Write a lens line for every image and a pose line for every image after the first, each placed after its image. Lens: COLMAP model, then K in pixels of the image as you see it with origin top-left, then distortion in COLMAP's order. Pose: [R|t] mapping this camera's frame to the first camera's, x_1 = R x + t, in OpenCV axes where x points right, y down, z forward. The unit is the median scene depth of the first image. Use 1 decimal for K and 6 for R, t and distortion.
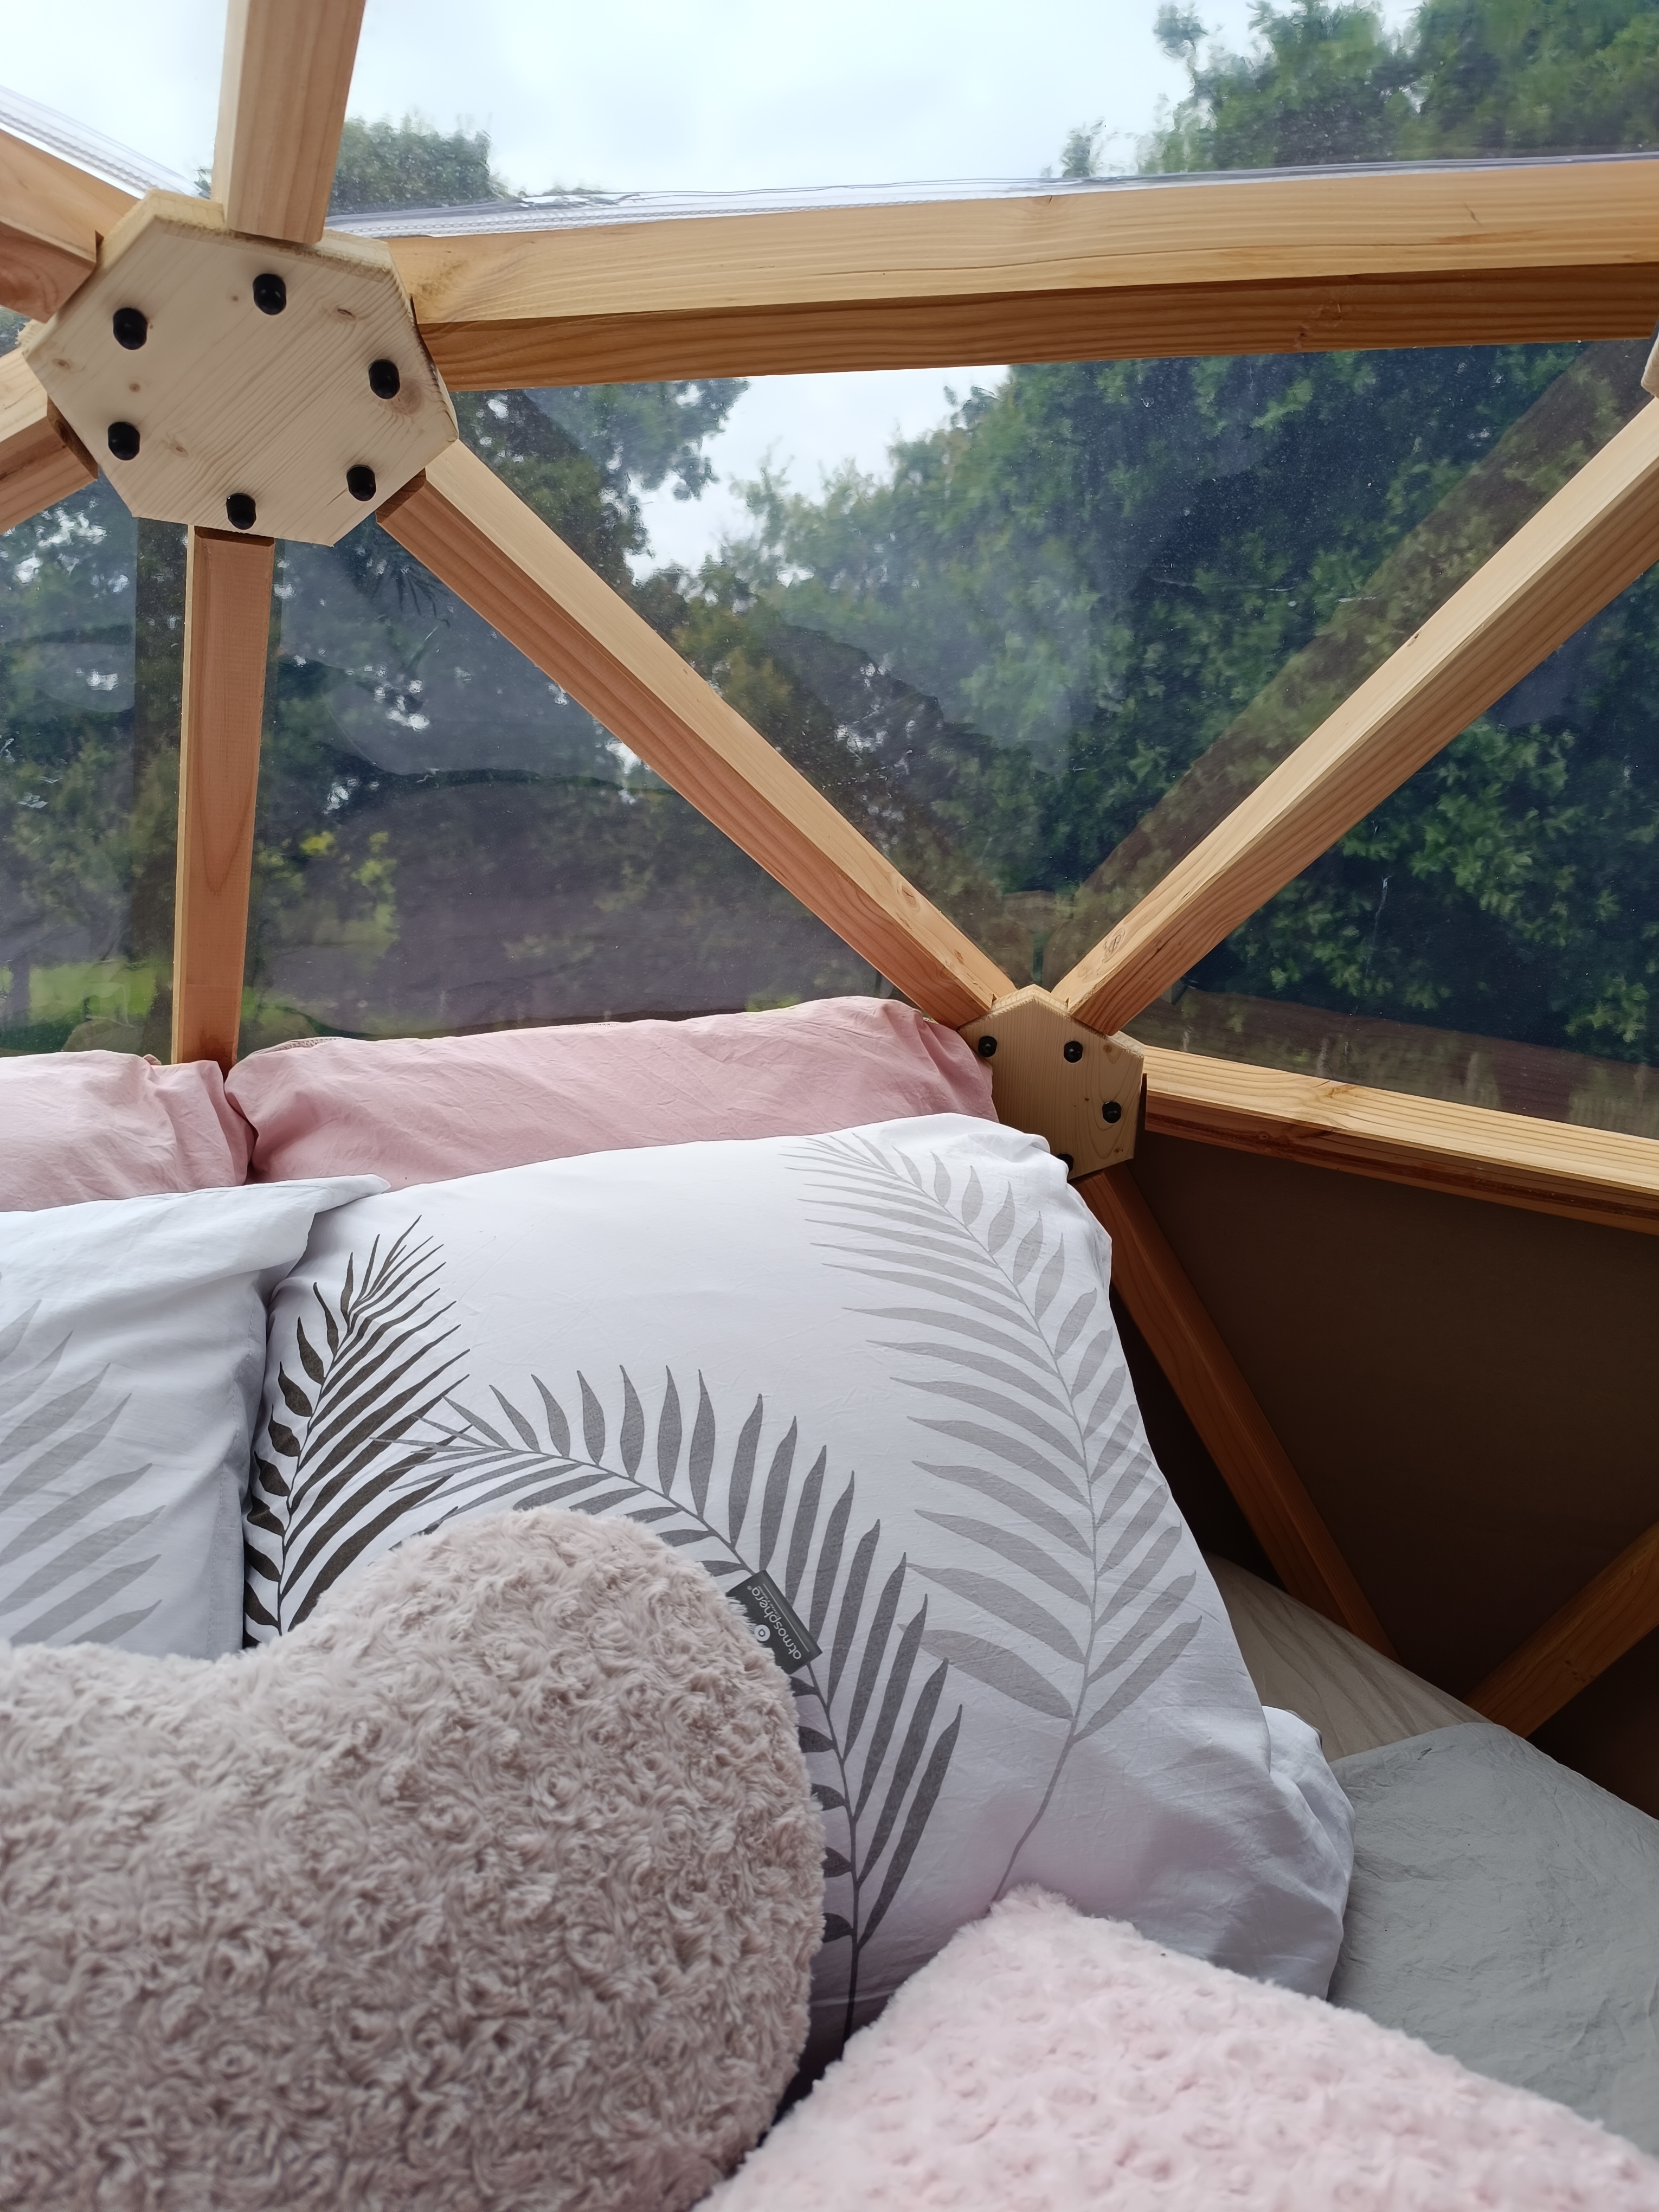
lens RADIAL K [[1548.6, 0, 838.5], [0, 1548.6, 1102.8], [0, 0, 1]] dist [0.044136, -0.051730]
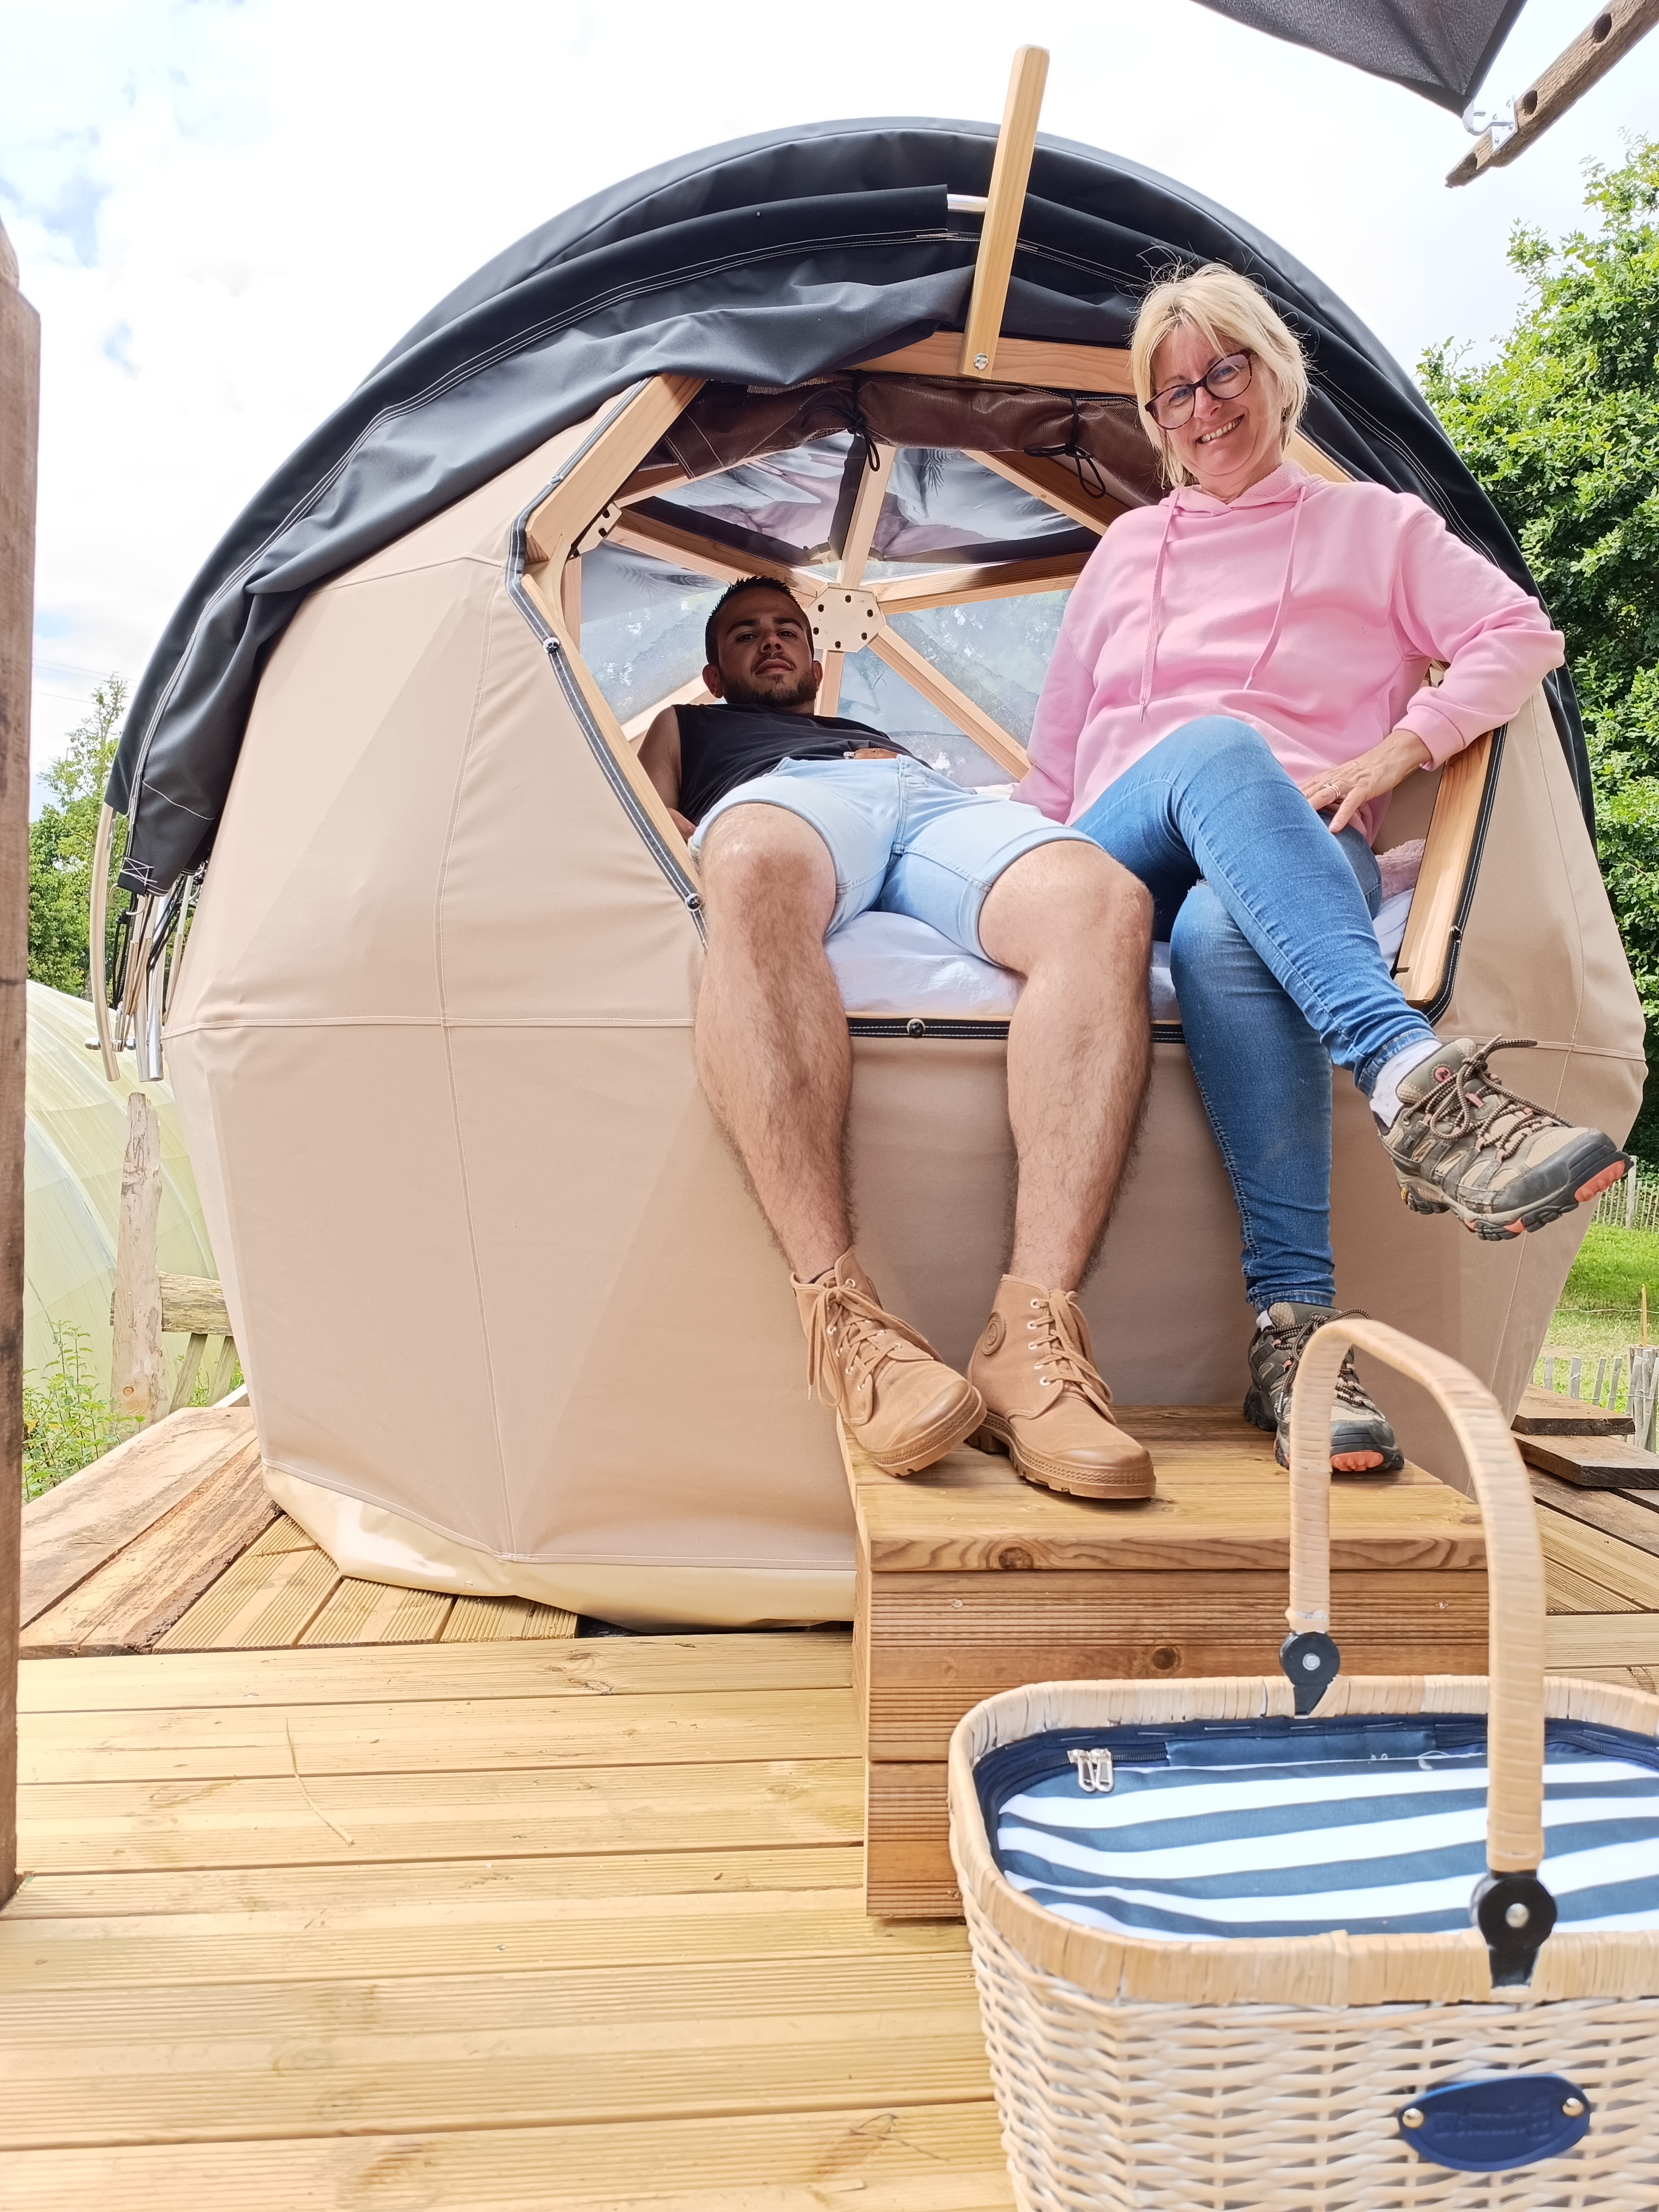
lens RADIAL K [[1548.6, 0, 847.1], [0, 1548.6, 1103.1], [0, 0, 1]] dist [0.044136, -0.051730]
pose [[0.959414, -0.001414, -0.281997, 0.858360], [-0.029307, 0.994073, -0.104690, 1.333389], [0.280474, 0.108705, 0.953686, -2.967681]]
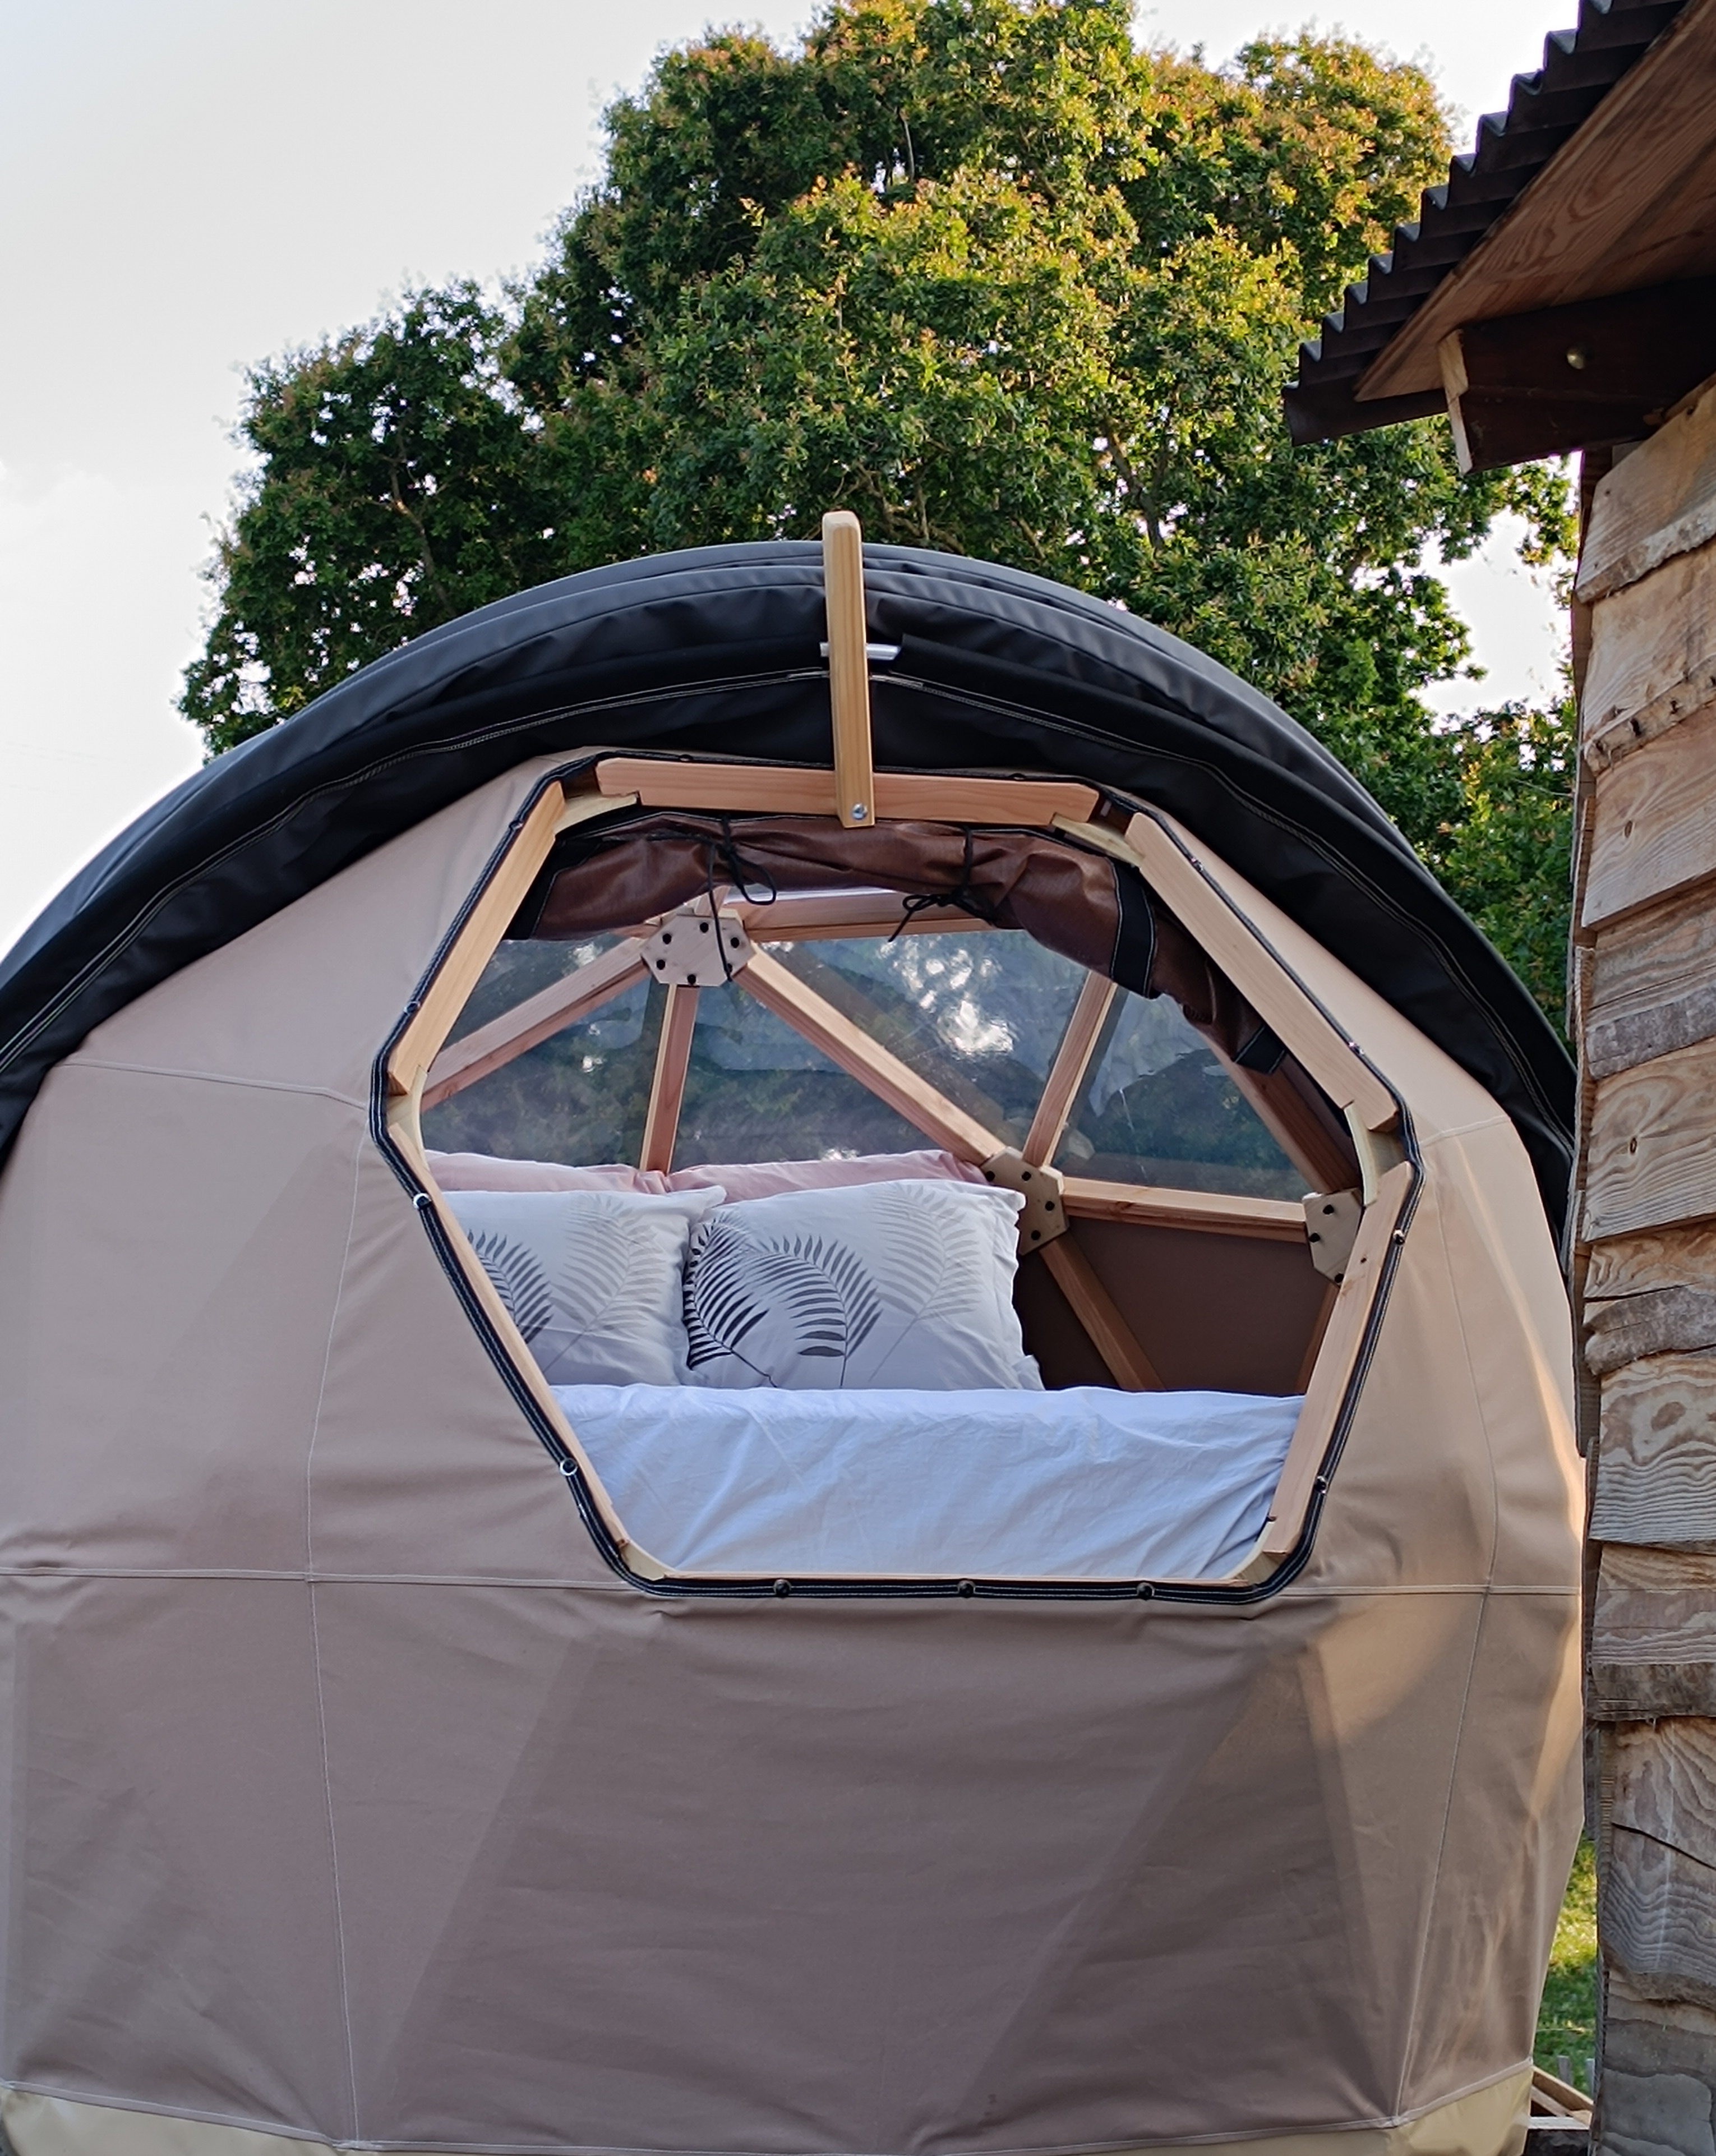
lens RADIAL K [[3876.0, 0, 841.2], [0, 3876.0, 1077.3], [0, 0, 1]] dist [0.027838, 0.000000]
pose [[0.970469, -0.034050, -0.238812, 1.734379], [-0.020772, 0.974514, -0.223361, 1.521258], [0.240331, 0.221726, 0.945028, -6.136346]]
